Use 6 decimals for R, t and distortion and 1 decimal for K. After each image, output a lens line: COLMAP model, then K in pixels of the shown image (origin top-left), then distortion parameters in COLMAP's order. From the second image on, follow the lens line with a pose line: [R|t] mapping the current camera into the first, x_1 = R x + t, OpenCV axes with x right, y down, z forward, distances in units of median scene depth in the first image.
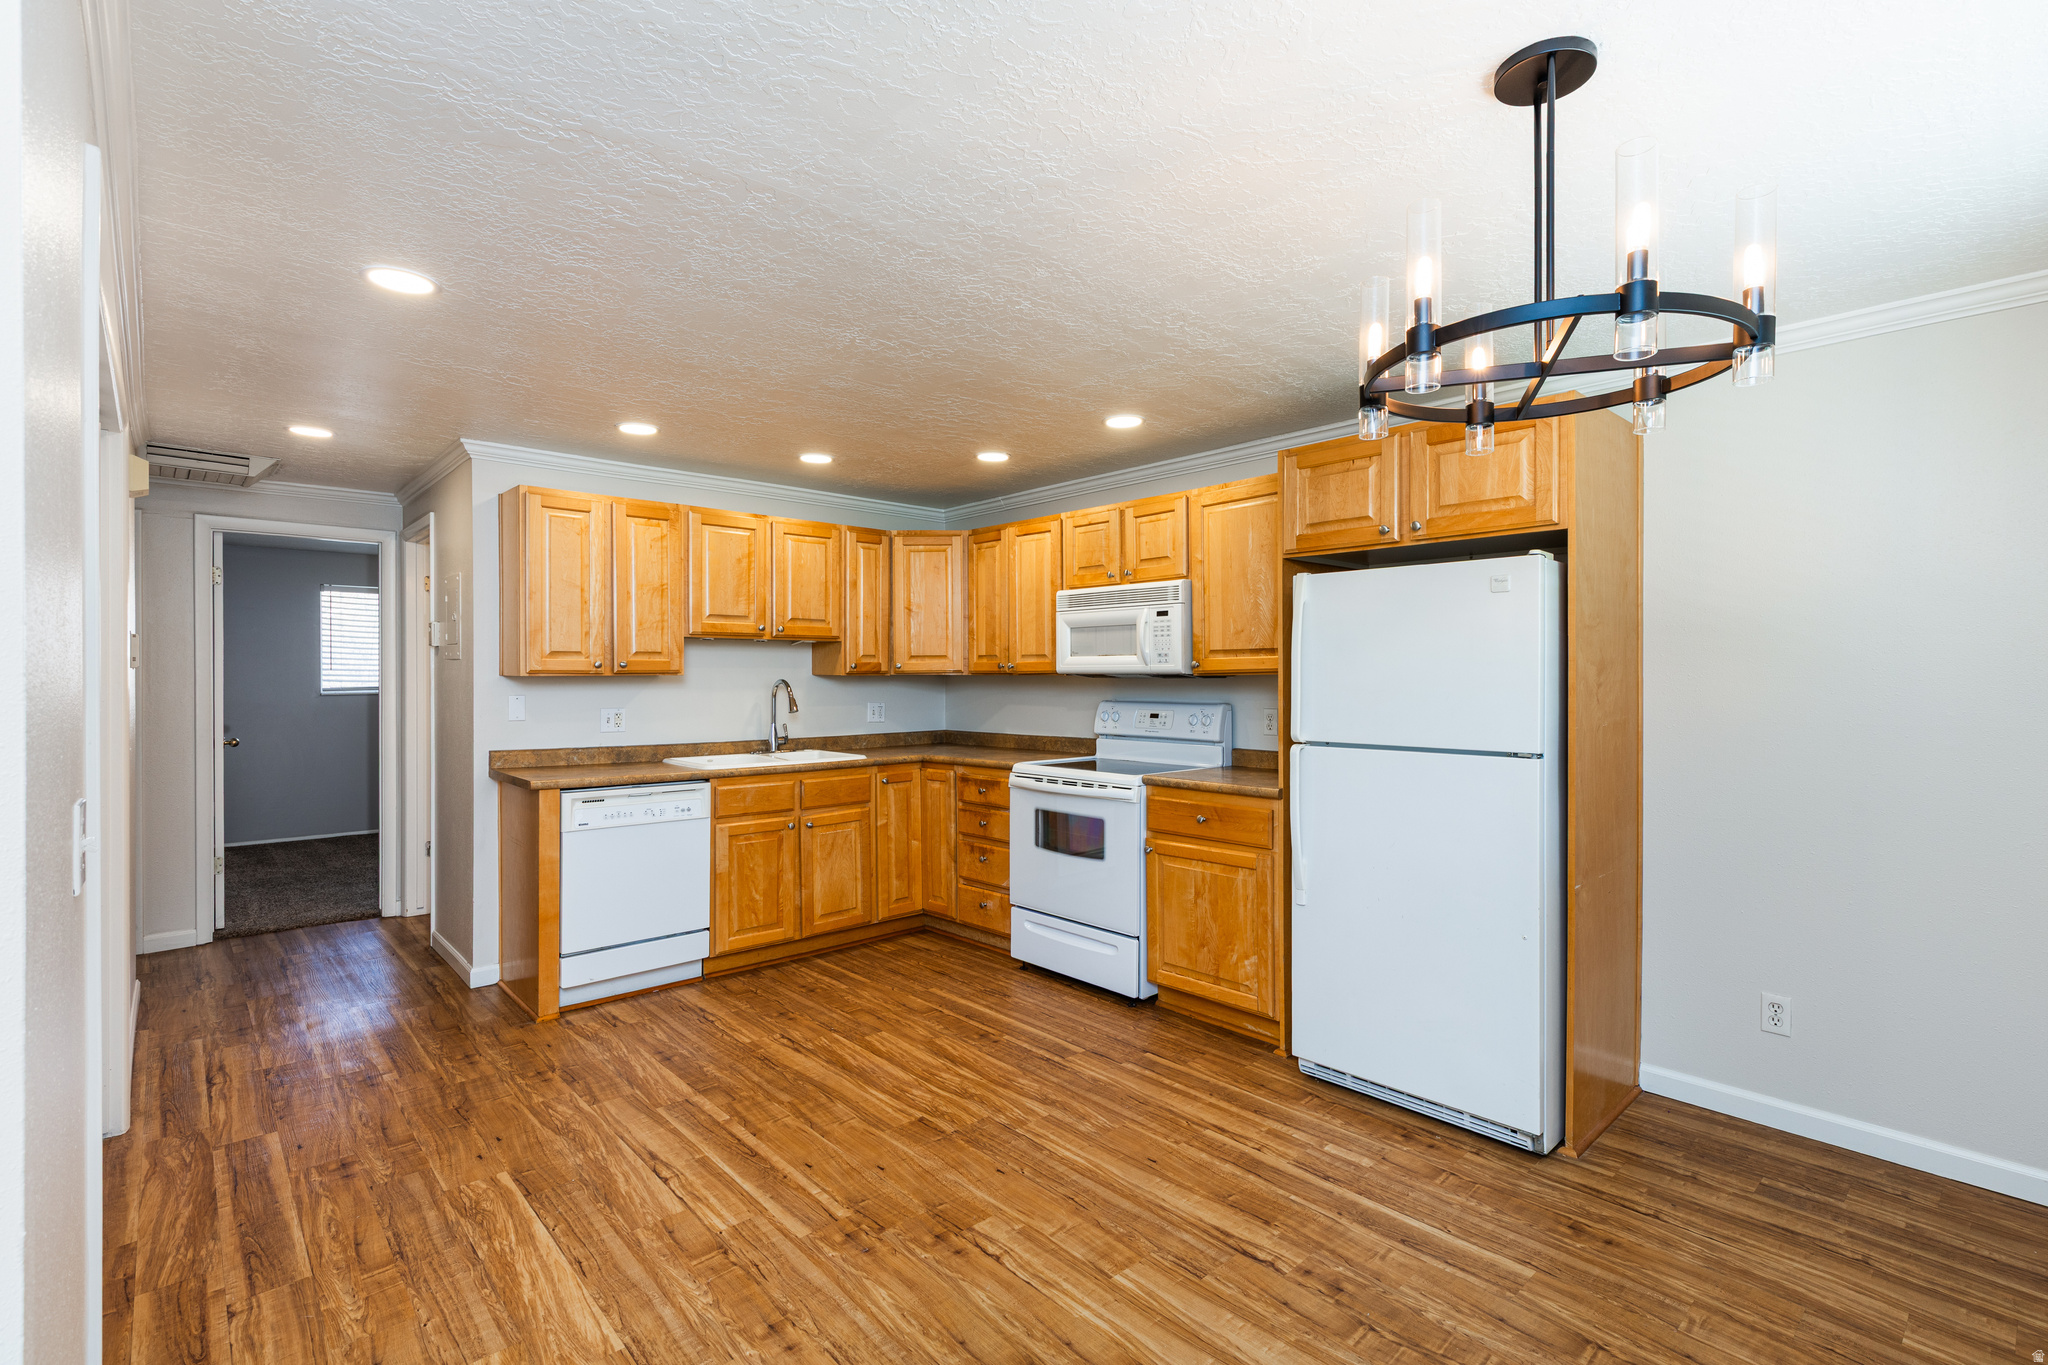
lens RADIAL K [[937.9, 0, 1024.0], [0, 937.9, 682.5], [0, 0, 1]] dist [0.004122, 0.000094]
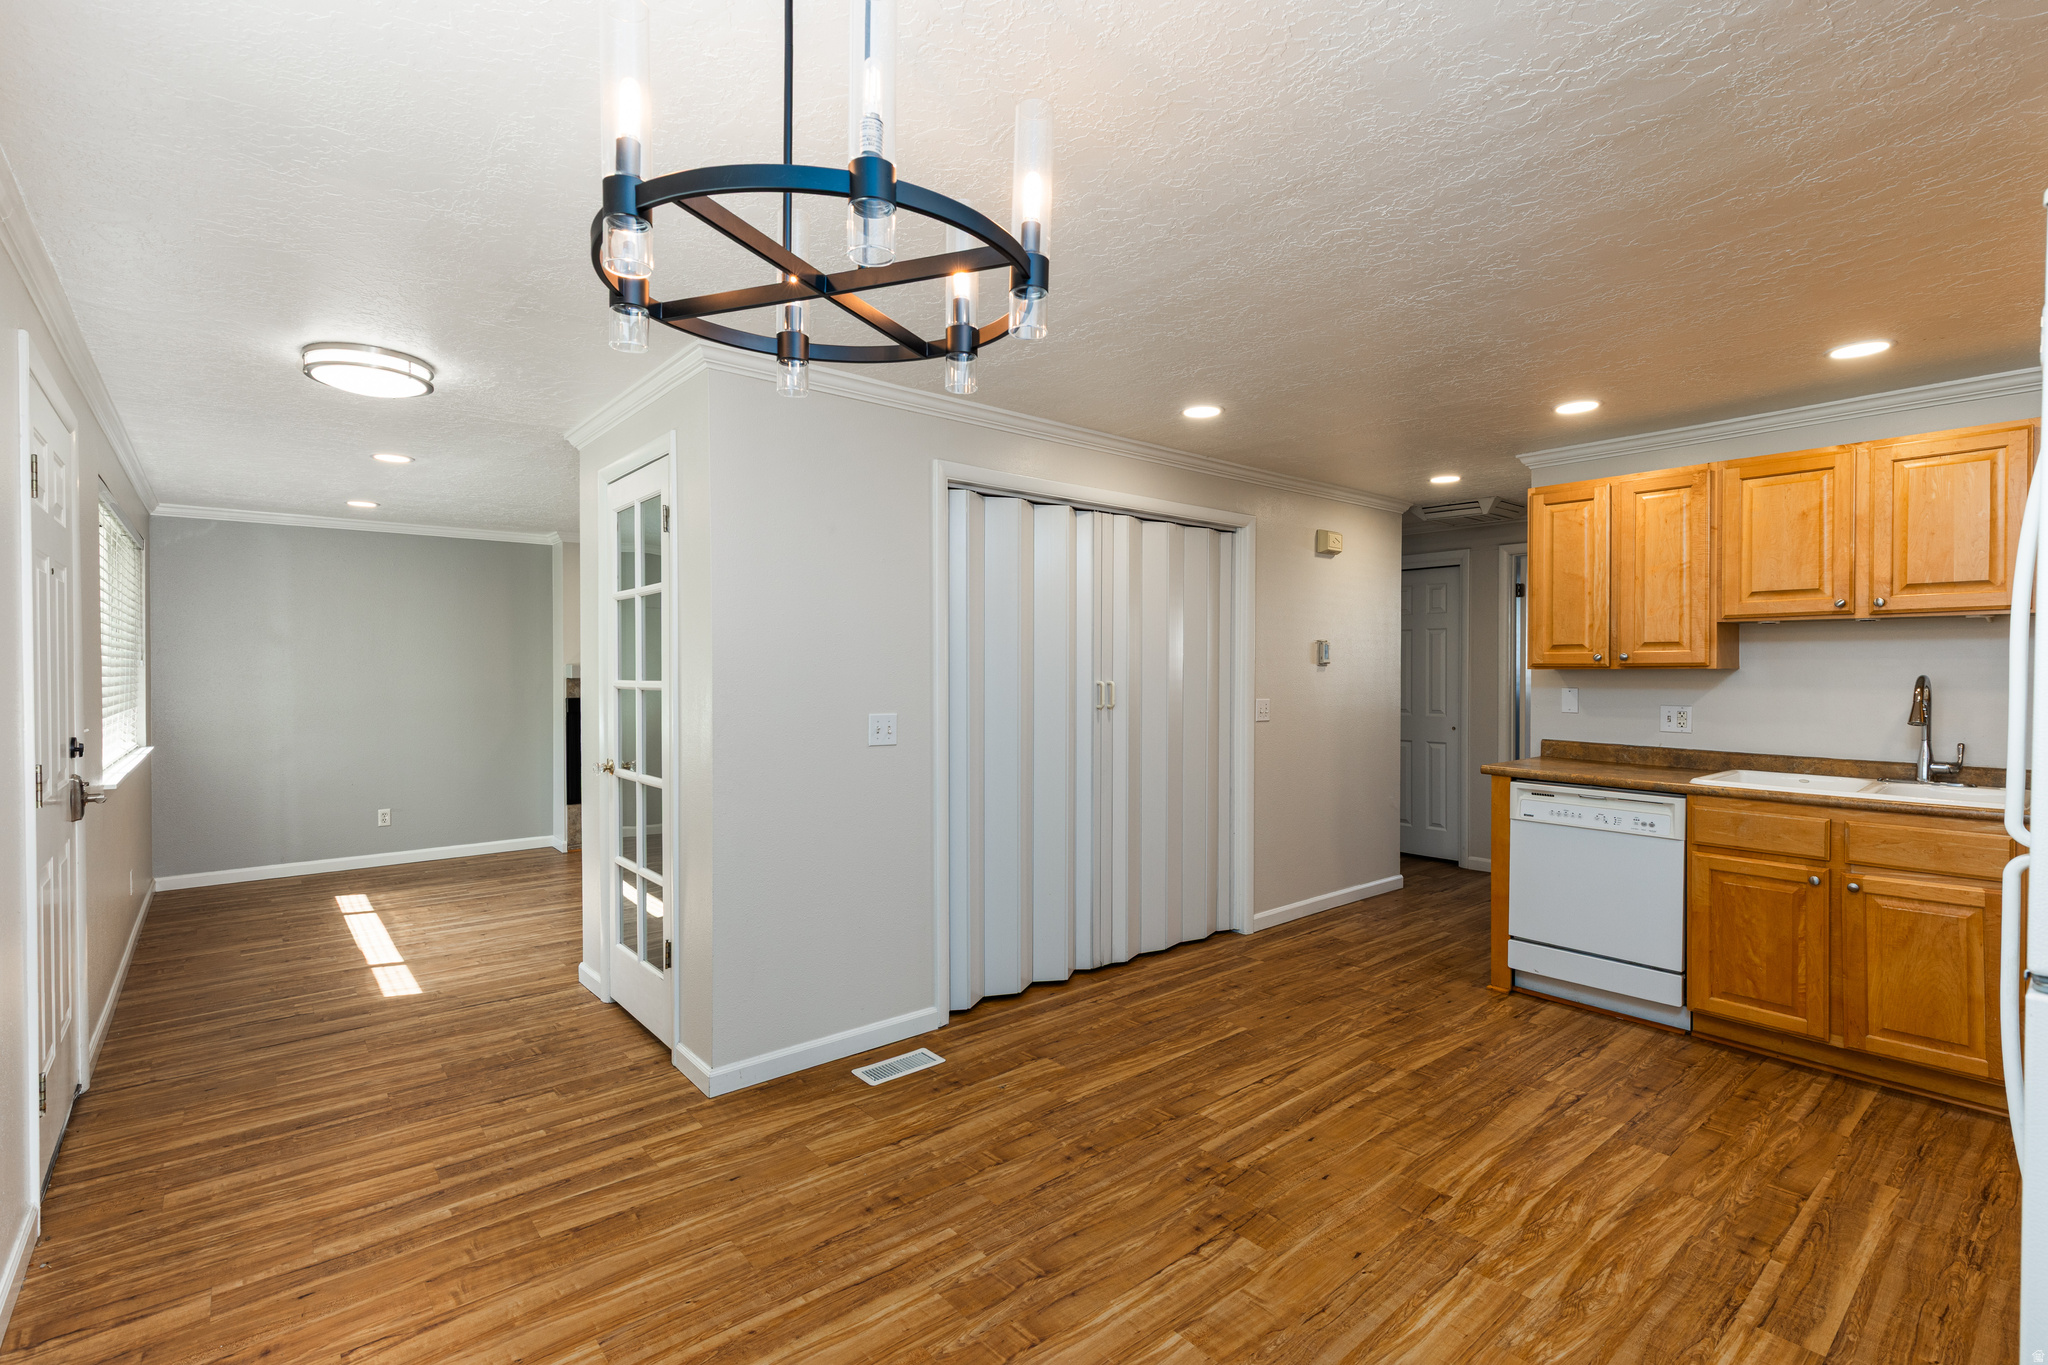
lens RADIAL K [[931.7, 0, 1035.1], [0, 931.7, 683.1], [0, 0, 1]] dist [0.004764, 0.000374]
pose [[-0.034328, 0.017867, -0.999251, 0.547552], [-0.008877, 0.999795, 0.018181, -0.005405], [0.999371, 0.009495, -0.034162, 0.491248]]
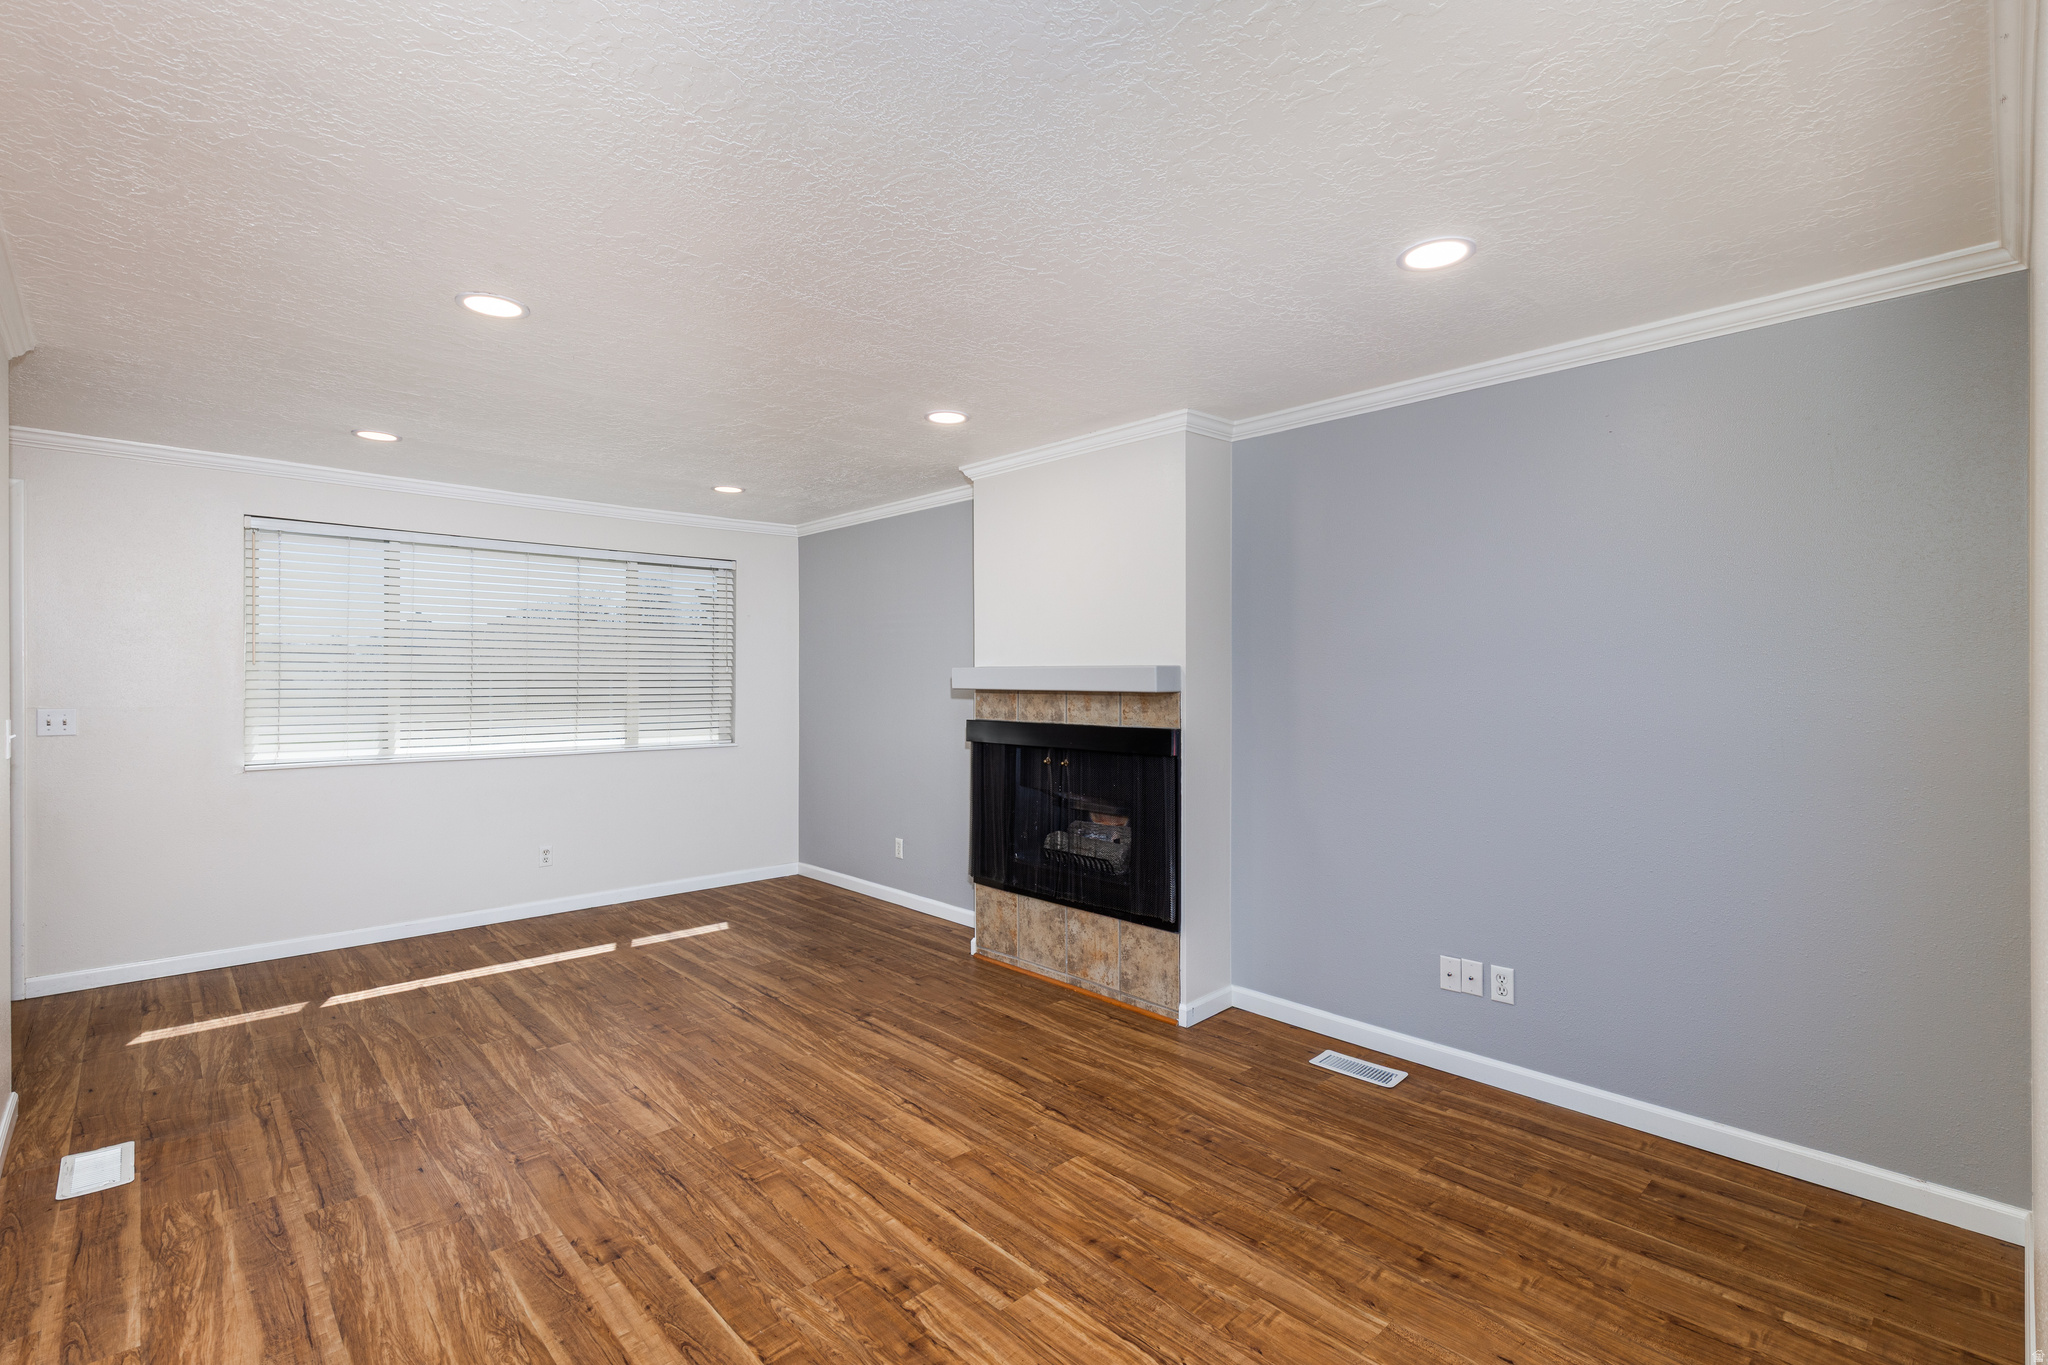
lens RADIAL K [[931.7, 0, 1035.1], [0, 931.7, 683.1], [0, 0, 1]] dist [0.004764, 0.000374]
pose [[-0.999790, 0.005095, -0.019825, -1.274249], [0.004723, 0.999813, 0.018728, 0.005389], [0.019916, 0.018631, -0.999628, 0.686078]]
